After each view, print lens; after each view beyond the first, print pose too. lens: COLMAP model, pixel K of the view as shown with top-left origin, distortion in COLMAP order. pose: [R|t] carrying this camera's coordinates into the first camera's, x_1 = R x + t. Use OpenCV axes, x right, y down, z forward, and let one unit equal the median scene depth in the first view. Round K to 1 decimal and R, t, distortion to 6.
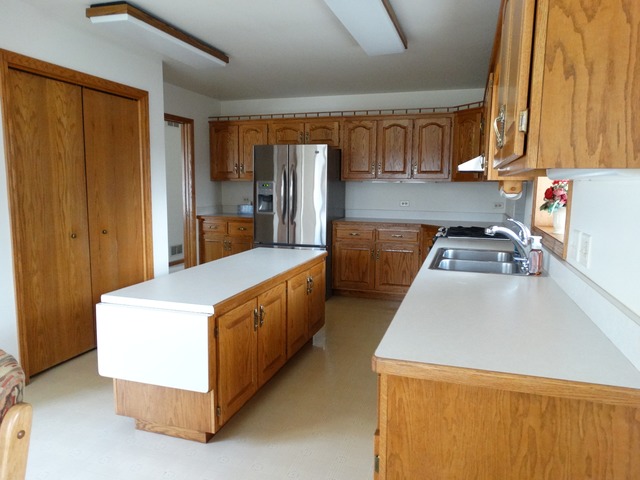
lens RADIAL K [[456.1, 0, 320.7], [0, 456.1, 239.9], [0, 0, 1]] dist [0.001435, -0.000396]
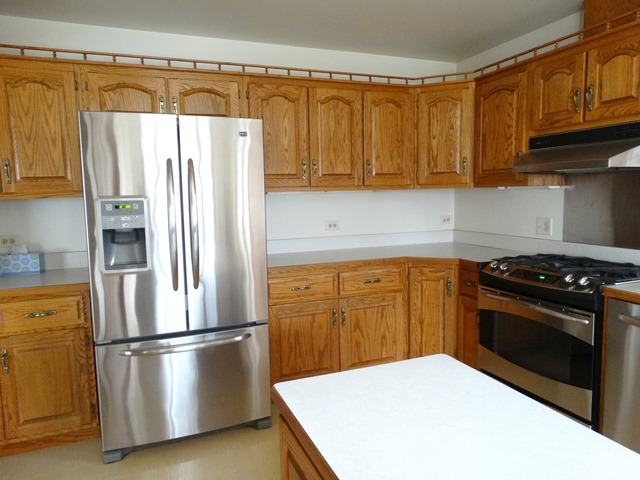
lens RADIAL K [[456.1, 0, 318.8], [0, 456.1, 238.5], [0, 0, 1]] dist [0.001435, -0.000396]
pose [[0.771183, -0.090553, 0.630141, -0.249259], [0.106295, 0.994252, 0.012790, -0.076010], [-0.627677, 0.057118, 0.776375, 0.550055]]
